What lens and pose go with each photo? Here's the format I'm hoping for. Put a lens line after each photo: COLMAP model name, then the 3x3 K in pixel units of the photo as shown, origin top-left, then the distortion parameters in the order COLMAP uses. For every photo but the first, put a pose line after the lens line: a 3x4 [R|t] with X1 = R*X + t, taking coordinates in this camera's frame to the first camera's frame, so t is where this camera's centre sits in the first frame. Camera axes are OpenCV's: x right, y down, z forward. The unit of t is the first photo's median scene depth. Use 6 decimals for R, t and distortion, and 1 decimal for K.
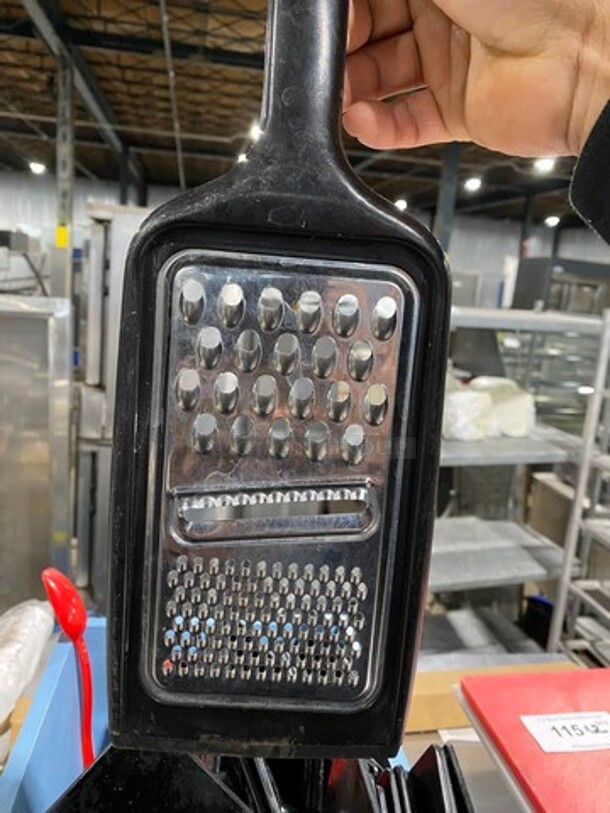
lens RADIAL K [[635.4, 0, 314.3], [0, 635.4, 399.0], [0, 0, 1]] dist [-0.044757, 0.066894]
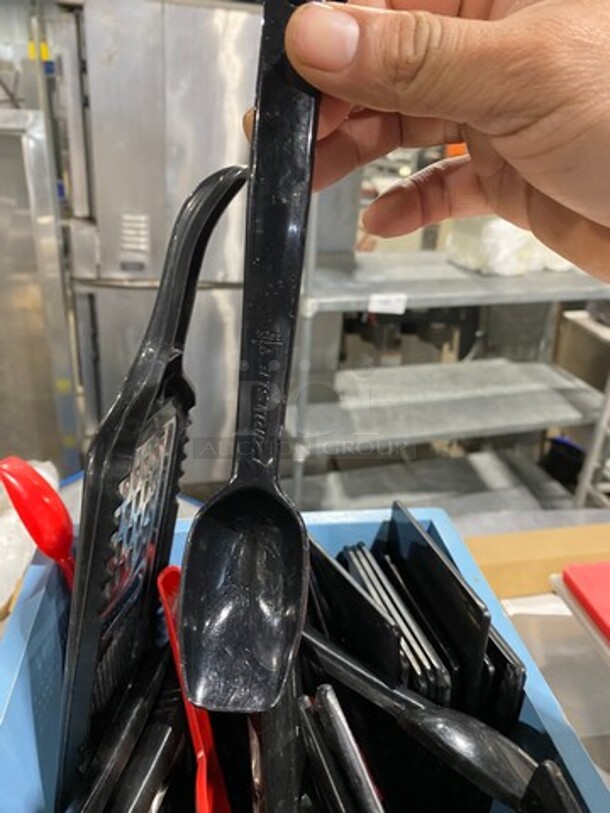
lens RADIAL K [[632.2, 0, 325.8], [0, 632.2, 403.3], [0, 0, 1]] dist [-0.004789, -0.013921]
pose [[0.999889, -0.013602, 0.006063, -0.020362], [0.011641, 0.967794, 0.251473, 0.011946], [-0.009289, -0.251374, 0.967845, 0.085204]]
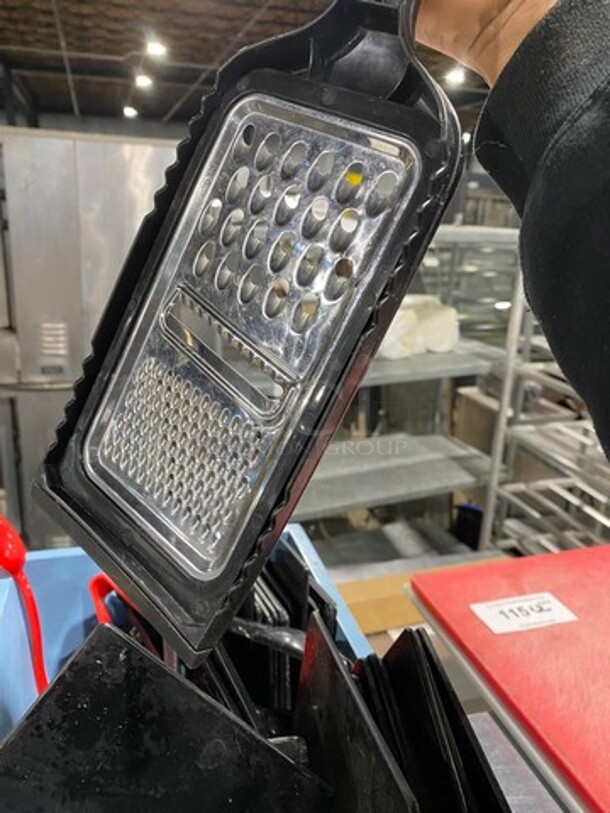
lens RADIAL K [[628.8, 0, 305.0], [0, 628.8, 406.5], [0, 0, 1]] dist [0.045945, -0.074343]
pose [[0.992246, -0.075914, 0.098416, -0.005141], [0.063888, 0.990709, 0.120056, 0.010263], [-0.106615, -0.112837, 0.987877, 0.010800]]
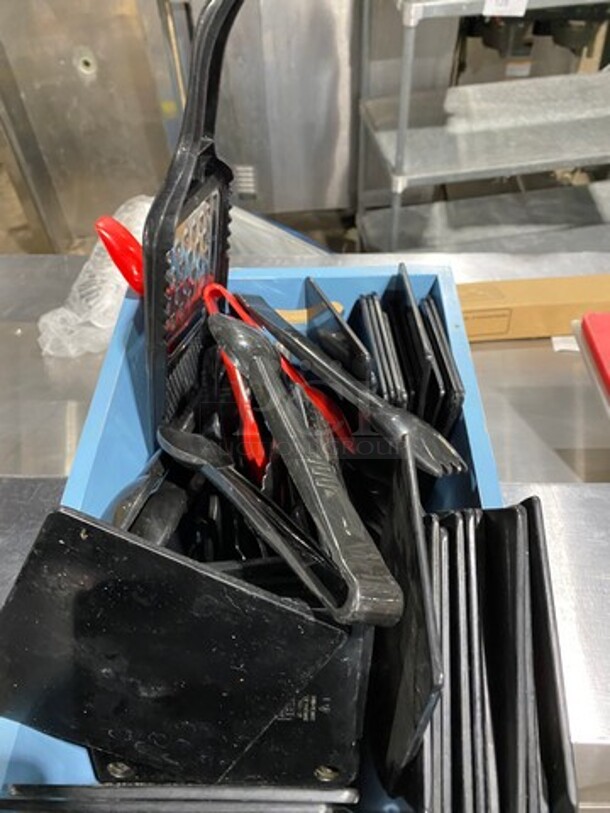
lens RADIAL K [[635.4, 0, 314.3], [0, 635.4, 399.0], [0, 0, 1]] dist [-0.044757, 0.066894]
pose [[0.980652, 0.058616, -0.186775, 0.010815], [0.071241, 0.781827, 0.619412, -0.012945], [0.182334, -0.620734, 0.762524, 0.053995]]
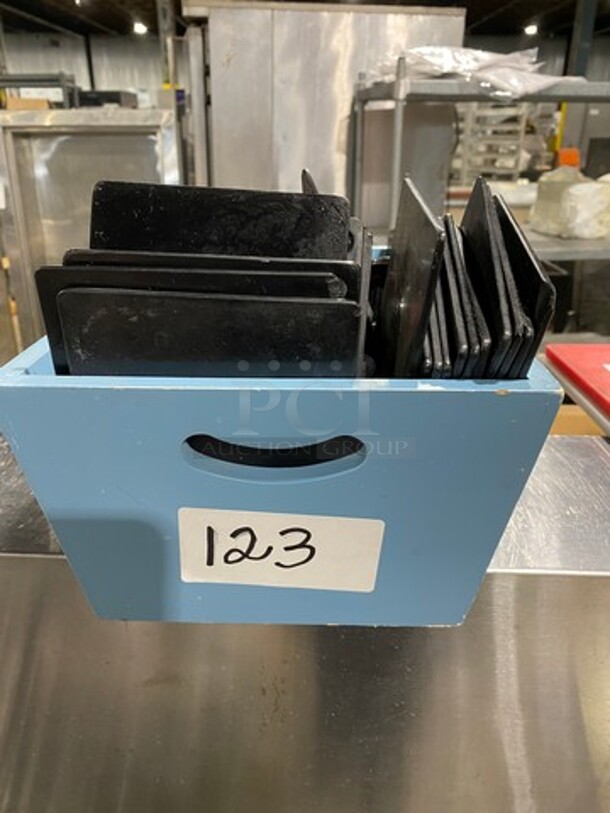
lens RADIAL K [[627.7, 0, 305.0], [0, 627.7, 406.5], [0, 0, 1]] dist [0.004173, 0.002312]
pose [[0.980583, 0.003704, -0.196070, 0.014810], [0.038383, 0.976858, 0.210415, 0.090157], [0.192312, -0.213855, 0.957748, -0.019898]]
